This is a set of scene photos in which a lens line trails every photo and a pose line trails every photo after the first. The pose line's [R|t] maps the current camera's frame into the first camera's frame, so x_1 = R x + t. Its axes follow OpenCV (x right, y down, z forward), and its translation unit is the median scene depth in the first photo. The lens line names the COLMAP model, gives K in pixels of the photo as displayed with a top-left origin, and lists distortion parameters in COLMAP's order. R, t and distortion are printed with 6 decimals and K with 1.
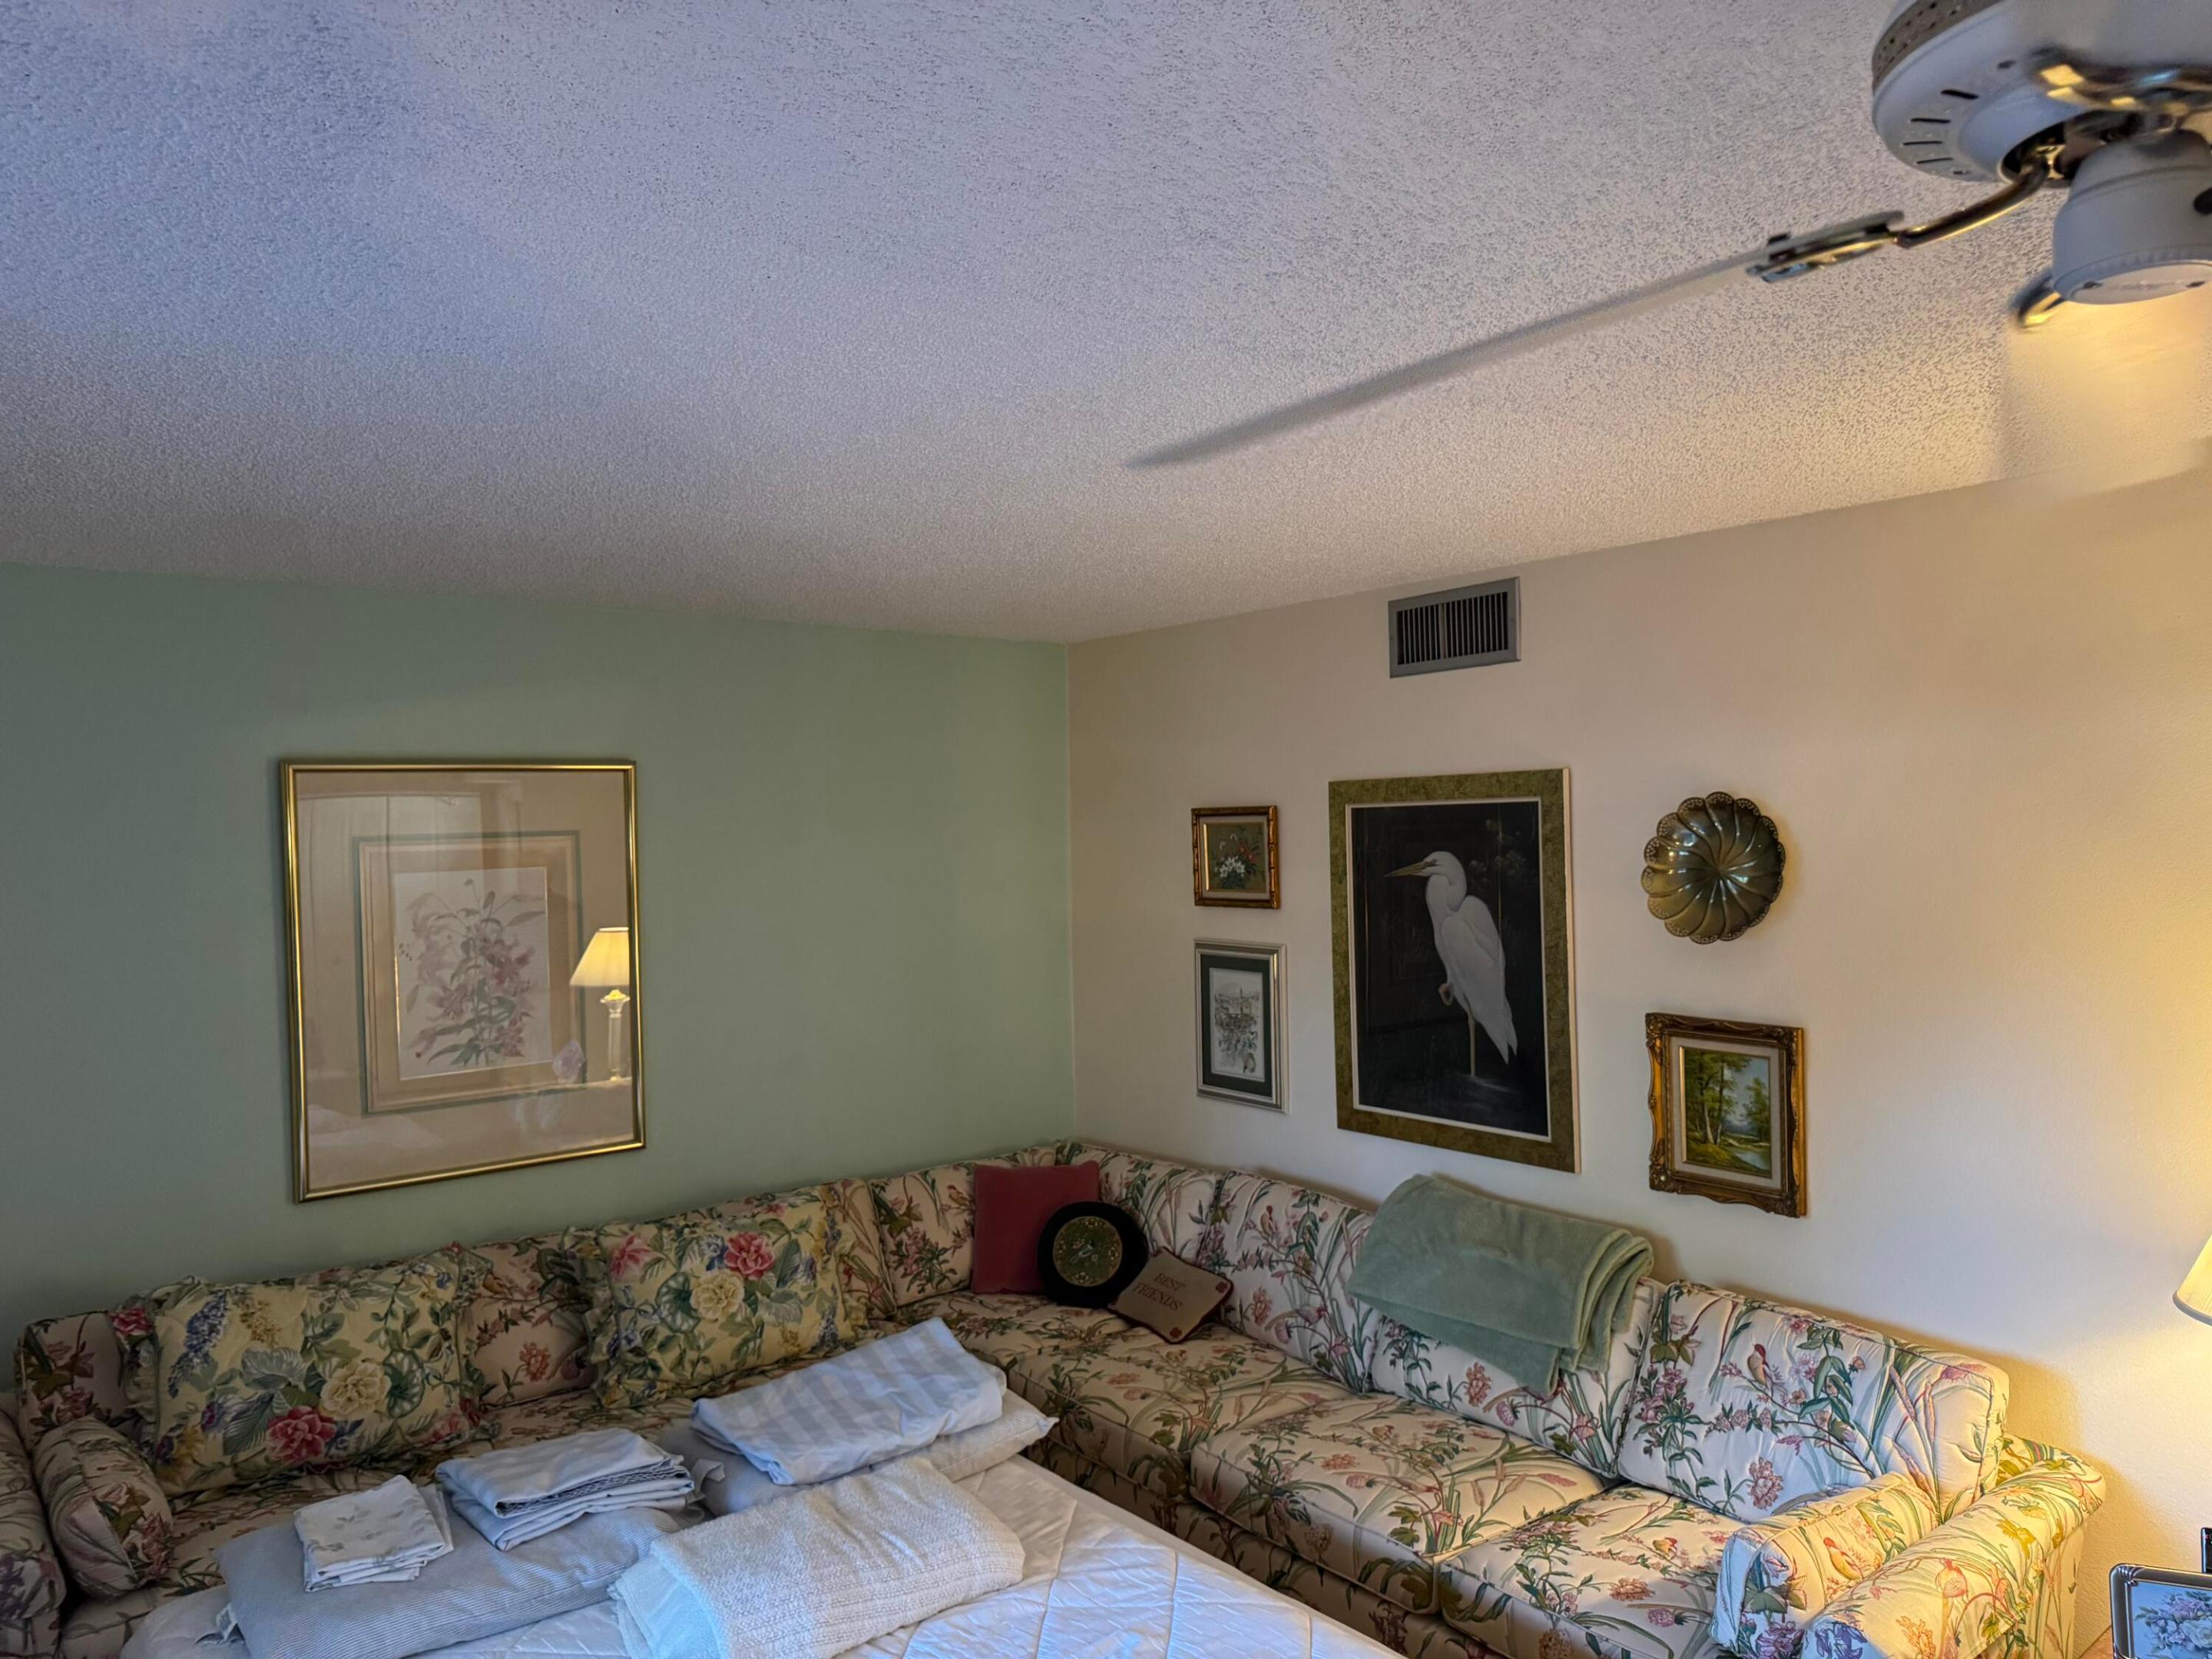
lens RADIAL K [[1567.3, 0, 1092.9], [0, 1567.3, 813.9], [0, 0, 1]] dist [0.040887, -0.042899]
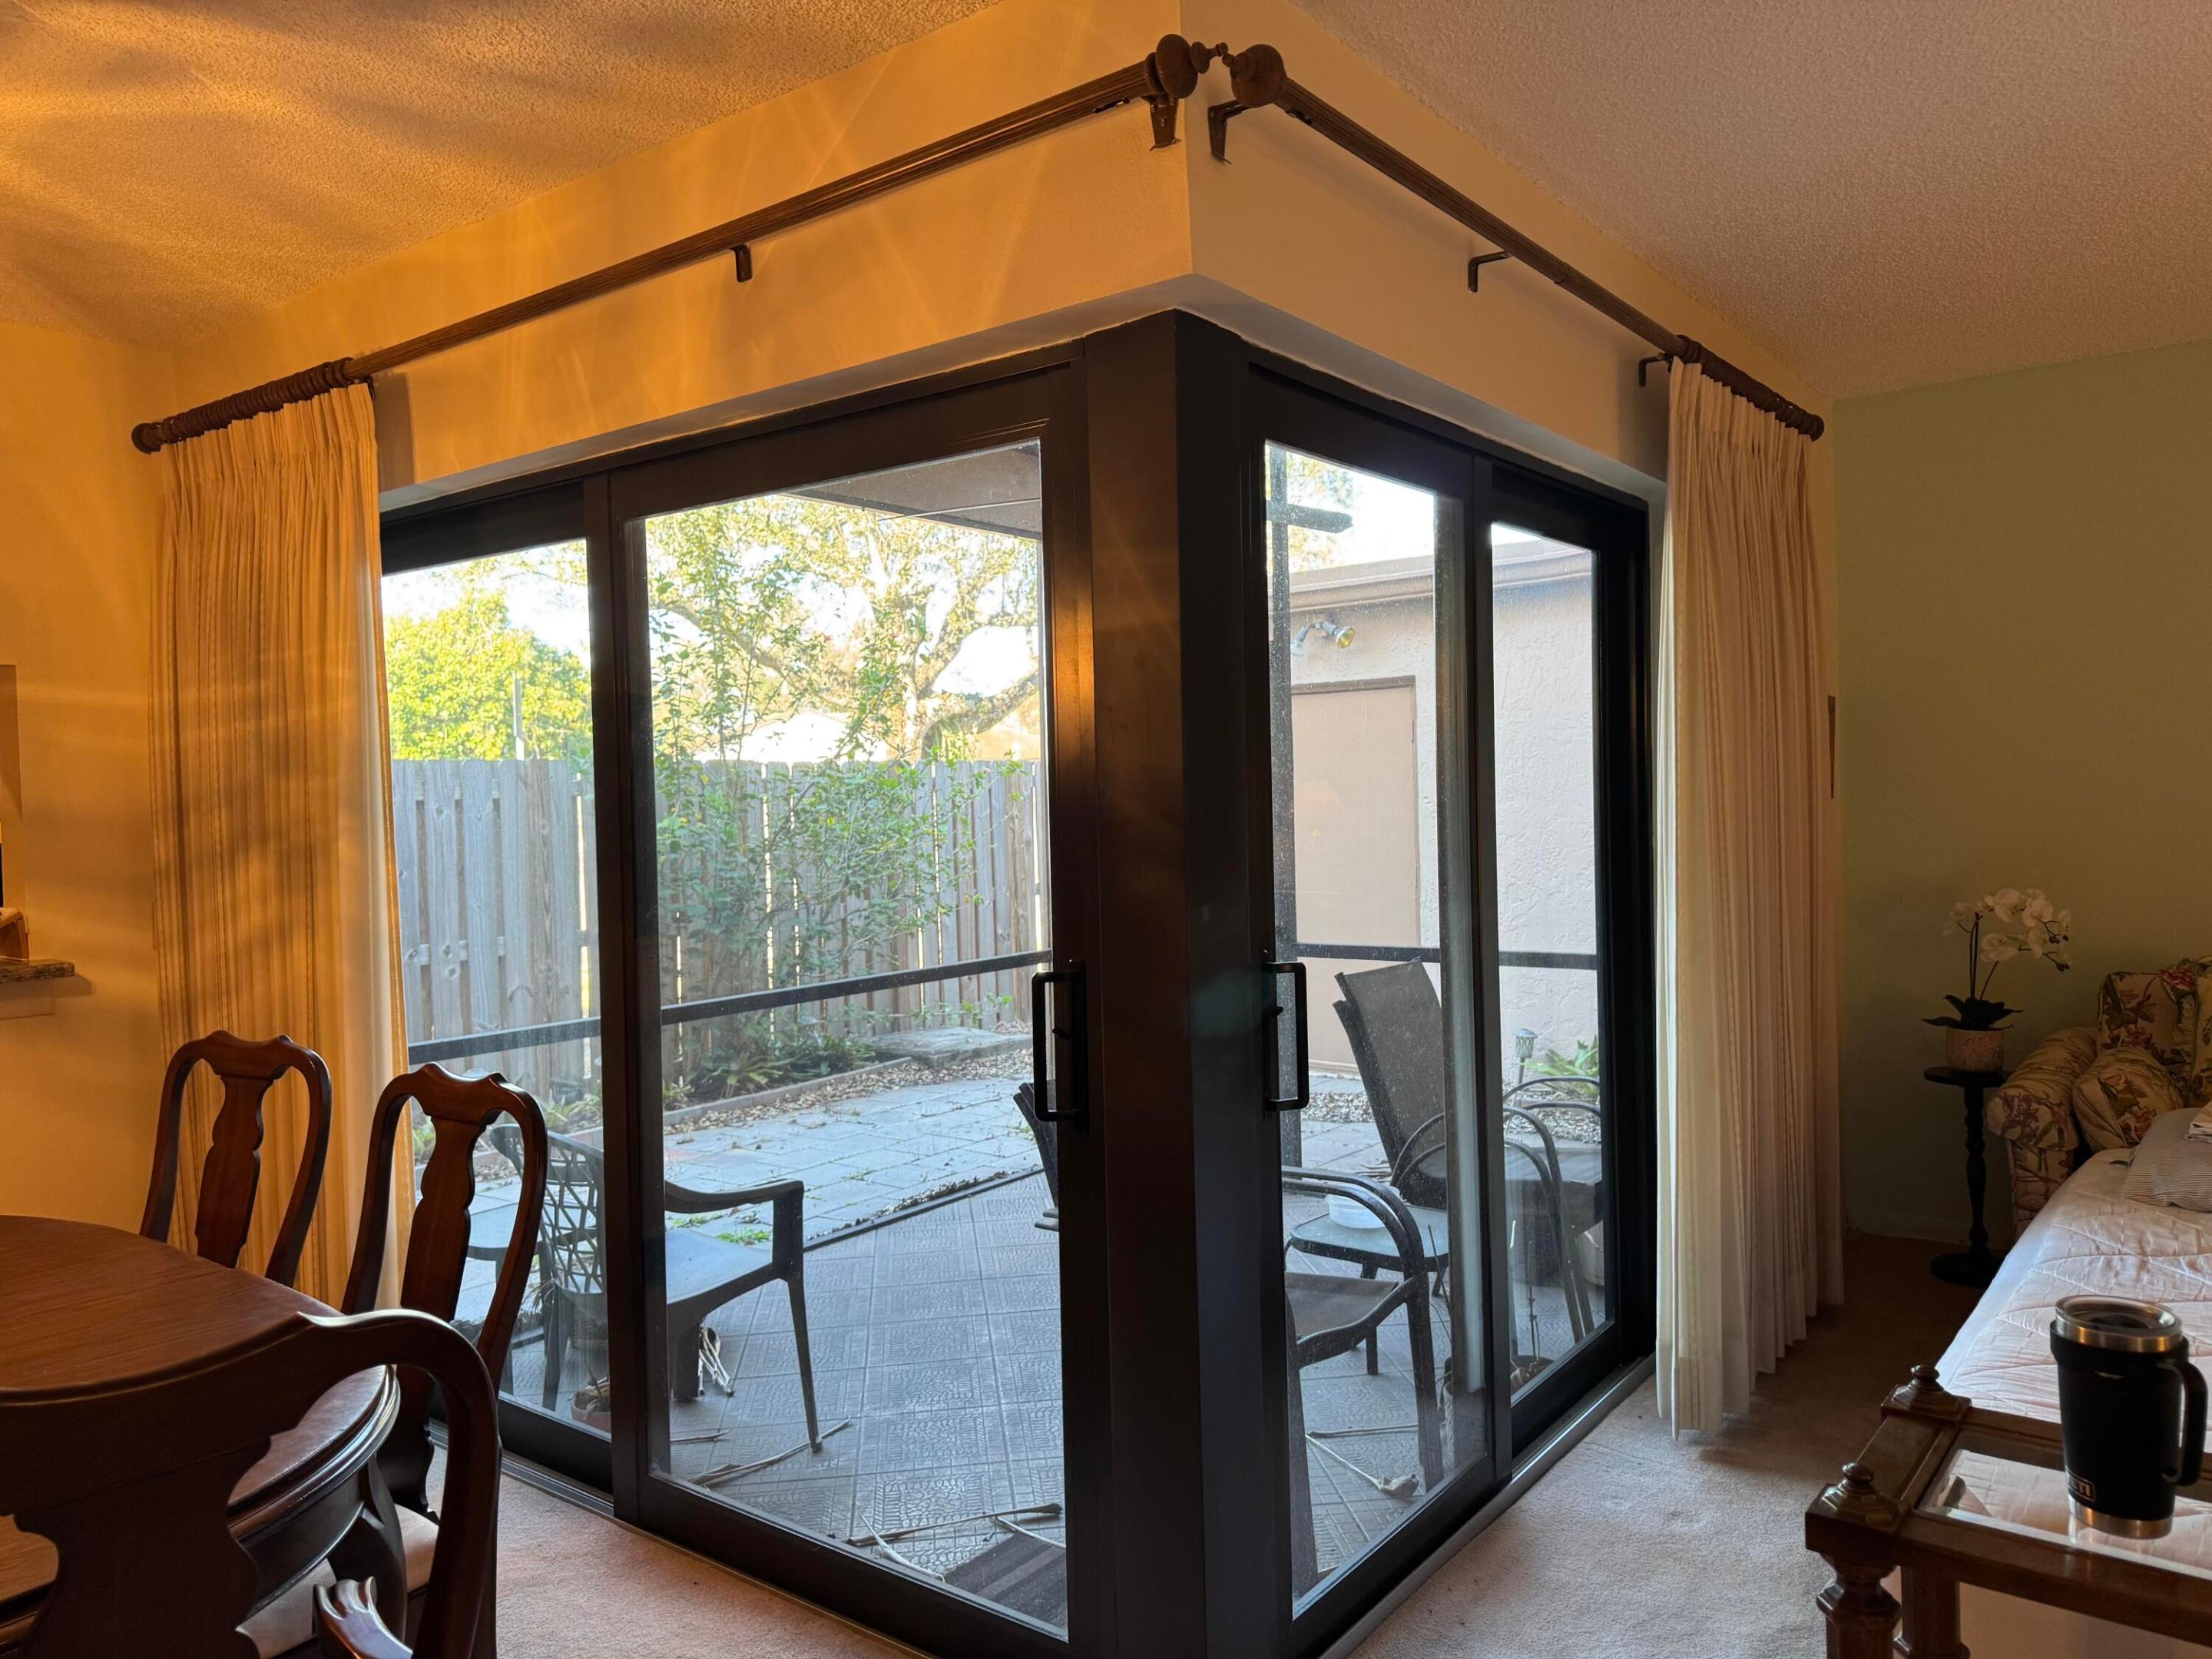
lens RADIAL K [[1567.3, 0, 1100.1], [0, 1567.3, 809.3], [0, 0, 1]] dist [0.040887, -0.042899]
pose [[0.244221, 0.033237, -0.969150, 0.335050], [0.033881, 0.998510, 0.042781, 0.119459], [0.969128, -0.043284, 0.242731, -0.056675]]
